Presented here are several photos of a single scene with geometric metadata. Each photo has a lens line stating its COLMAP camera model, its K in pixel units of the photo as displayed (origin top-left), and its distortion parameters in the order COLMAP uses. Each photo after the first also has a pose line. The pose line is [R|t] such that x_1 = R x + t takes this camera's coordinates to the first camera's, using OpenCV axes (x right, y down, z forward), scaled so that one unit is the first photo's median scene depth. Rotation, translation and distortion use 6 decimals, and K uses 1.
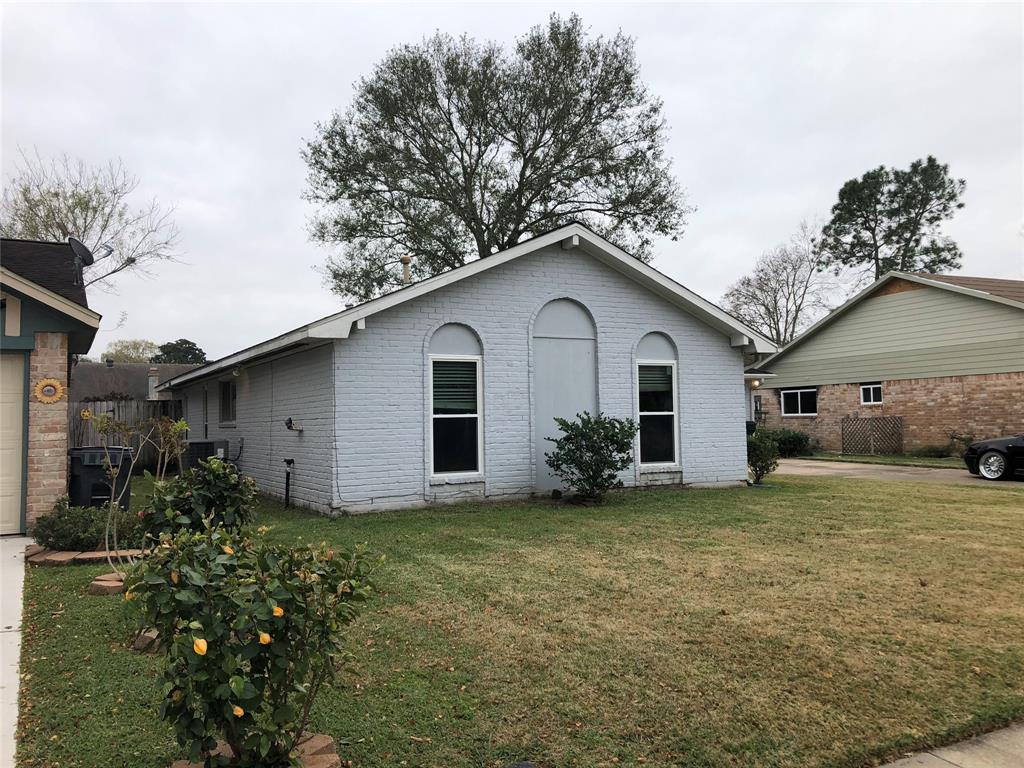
lens RADIAL K [[819.4, 0, 512.0], [0, 819.4, 384.0], [0, 0, 1]] dist [0.005733, 0.004437]
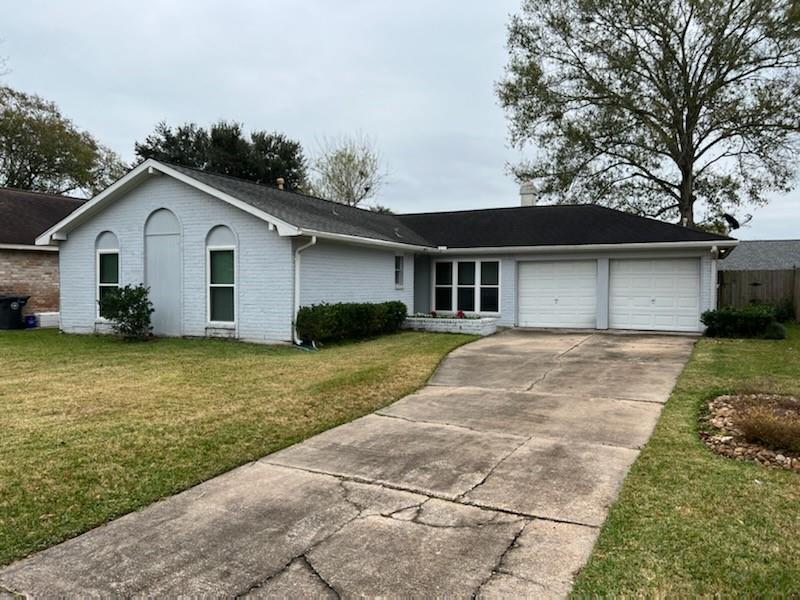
lens RADIAL K [[608.9, 0, 377.3], [0, 608.9, 302.2], [0, 0, 1]] dist [0.027469, -0.004669]
pose [[0.574050, 0.038249, -0.817927, 1.148258], [0.018353, 0.998056, 0.059553, 0.008241], [0.818615, -0.049198, 0.572232, 0.623640]]
